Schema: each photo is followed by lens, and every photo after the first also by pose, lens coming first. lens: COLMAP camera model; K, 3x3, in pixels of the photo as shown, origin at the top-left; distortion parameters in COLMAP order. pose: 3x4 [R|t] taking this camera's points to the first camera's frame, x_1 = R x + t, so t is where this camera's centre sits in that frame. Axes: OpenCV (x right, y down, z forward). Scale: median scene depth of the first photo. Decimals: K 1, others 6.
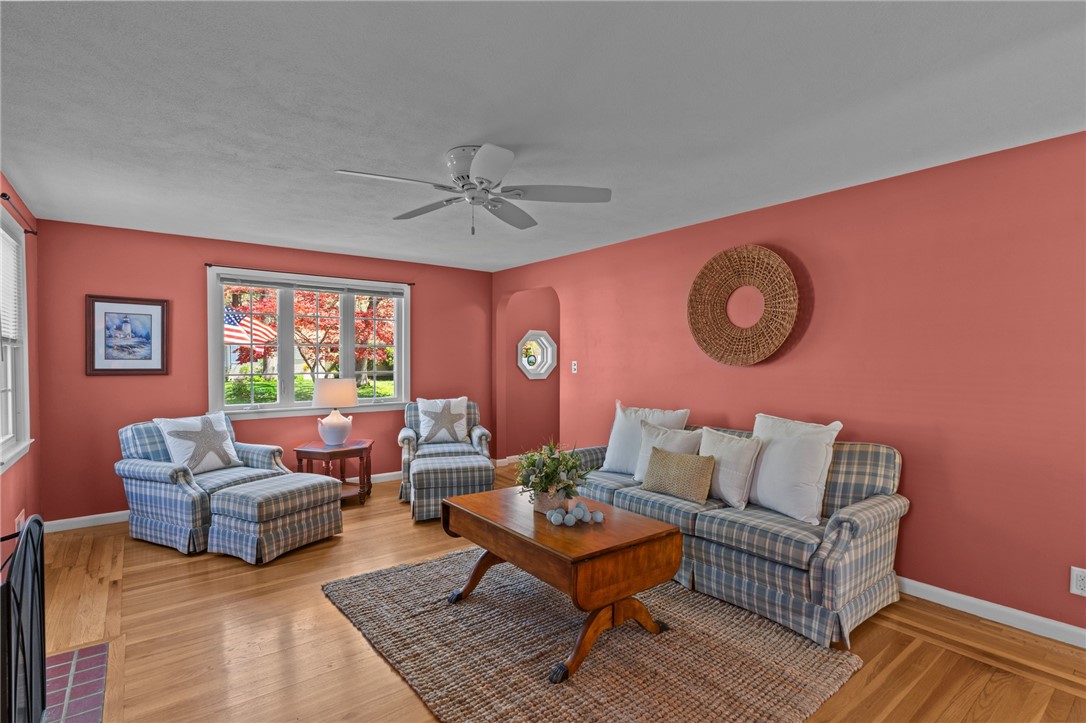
lens RADIAL K [[520.8, 0, 536.0], [0, 520.8, 365.6], [0, 0, 1]] dist [0.003518, -0.002206]
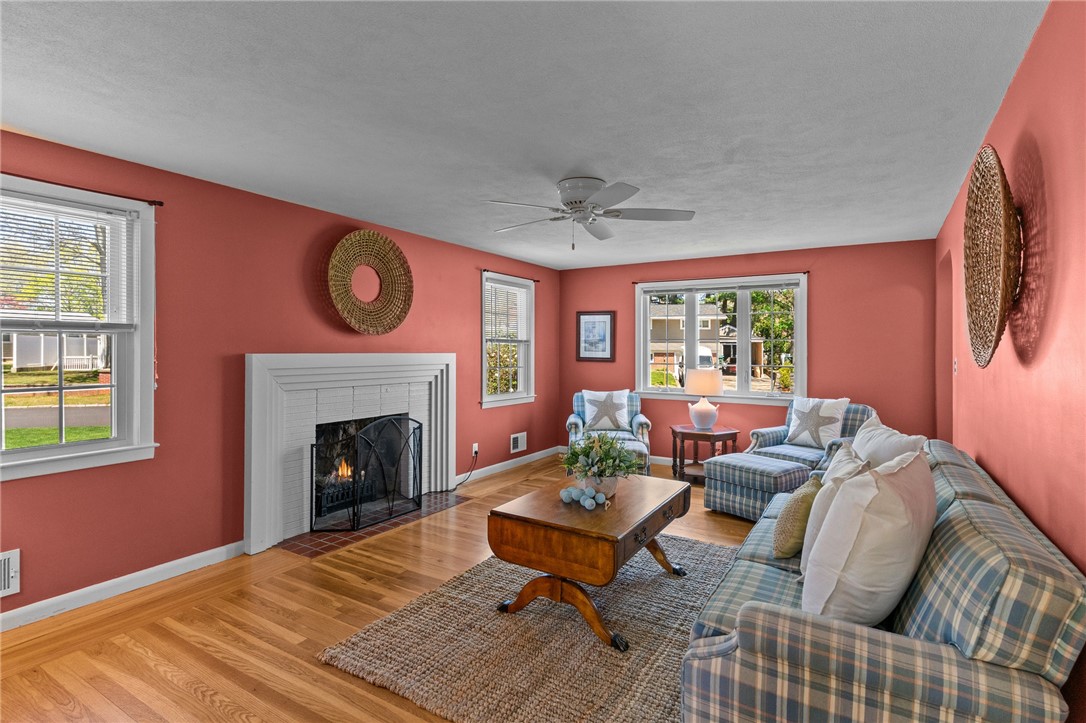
lens RADIAL K [[520.8, 0, 543.3], [0, 520.8, 343.6], [0, 0, 1]] dist [0.003518, -0.002206]
pose [[0.369358, -0.007527, -0.929257, 0.577531], [-0.019339, 0.999688, -0.015784, -0.007564], [0.929086, 0.023801, 0.369097, 0.284691]]
